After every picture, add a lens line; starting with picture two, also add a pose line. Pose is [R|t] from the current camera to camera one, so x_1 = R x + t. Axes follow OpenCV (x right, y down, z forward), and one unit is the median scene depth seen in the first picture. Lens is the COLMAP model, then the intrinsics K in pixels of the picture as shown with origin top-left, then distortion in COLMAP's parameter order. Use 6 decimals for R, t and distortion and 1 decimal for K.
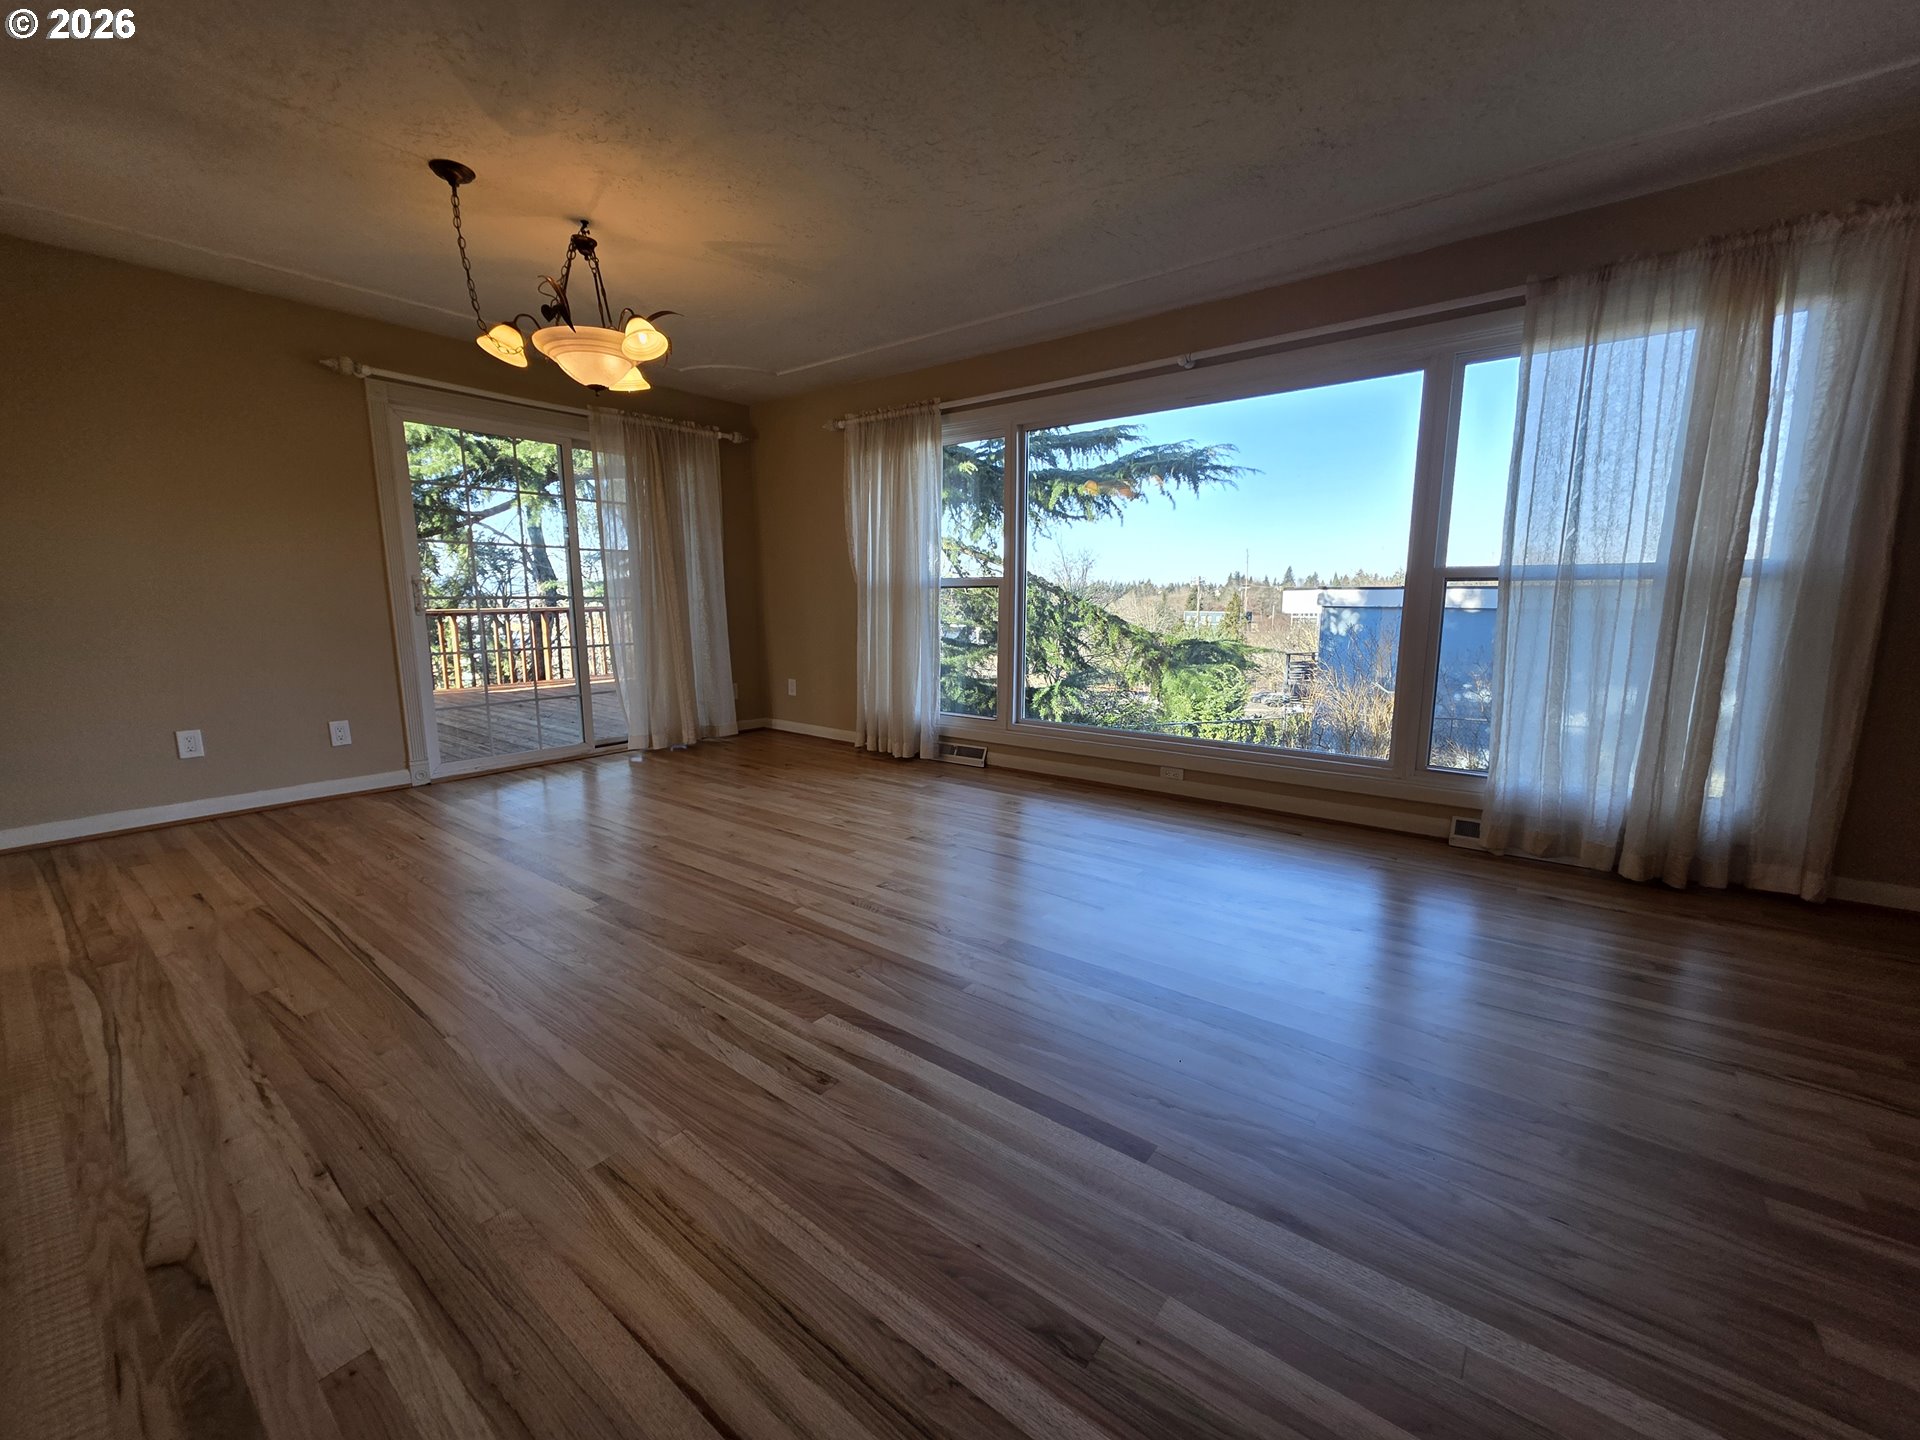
lens RADIAL K [[771.7, 0, 943.0], [0, 771.7, 716.4], [0, 0, 1]] dist [0.001016, 0.000094]
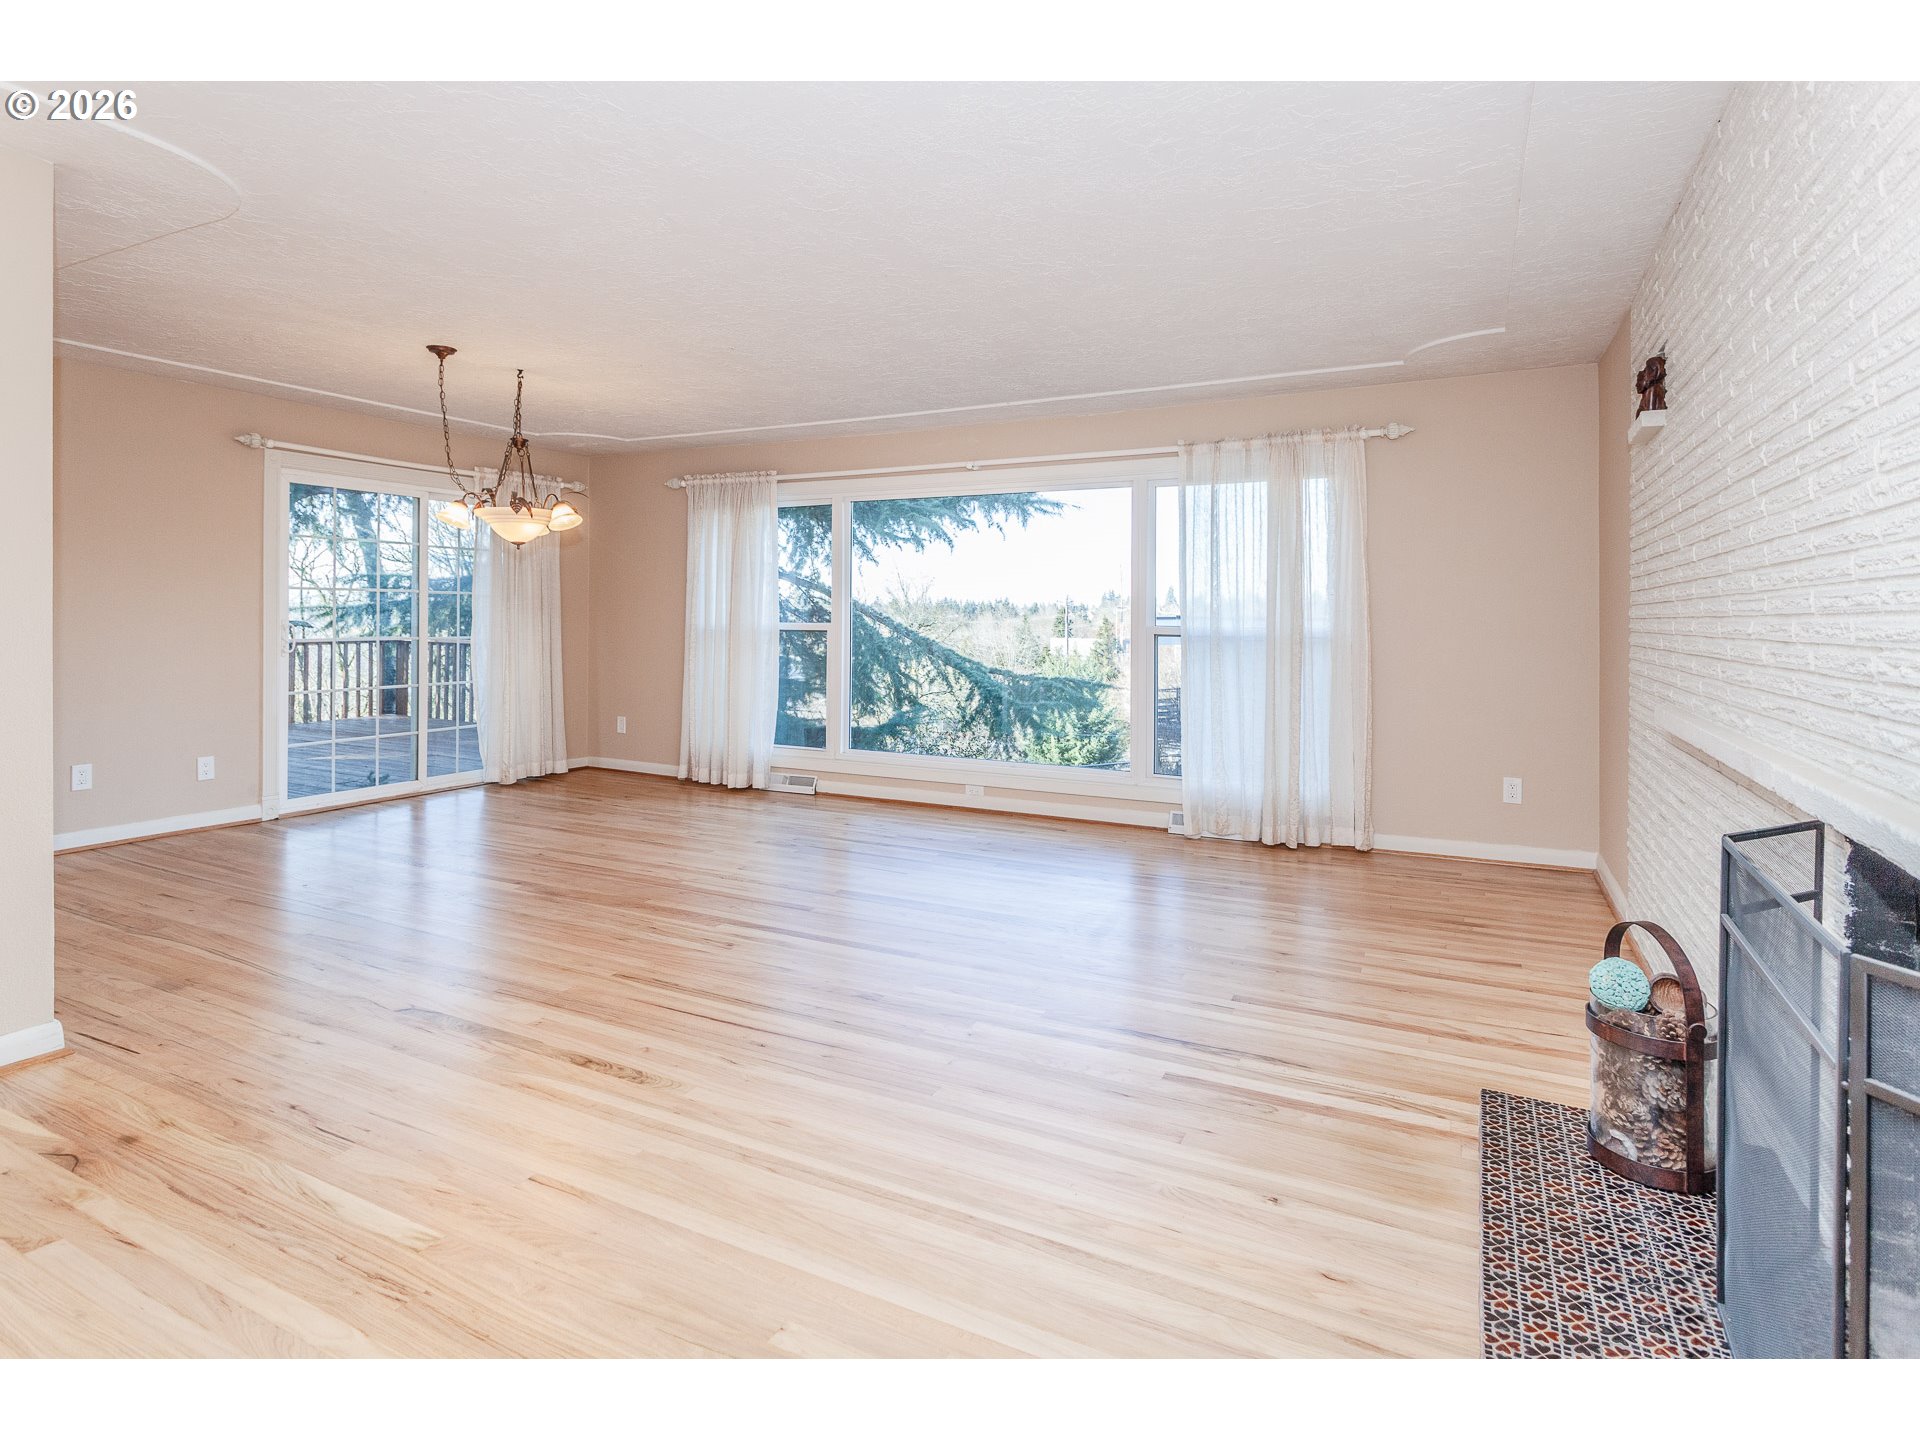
lens RADIAL K [[1016.2, 0, 930.4], [0, 1016.2, 612.1], [0, 0, 1]] dist [-0.000538, 0.000924]
pose [[0.983611, 0.010005, 0.180026, -0.046393], [0.018569, 0.987529, -0.156335, 0.038875], [-0.179345, 0.157116, 0.971159, -0.470901]]
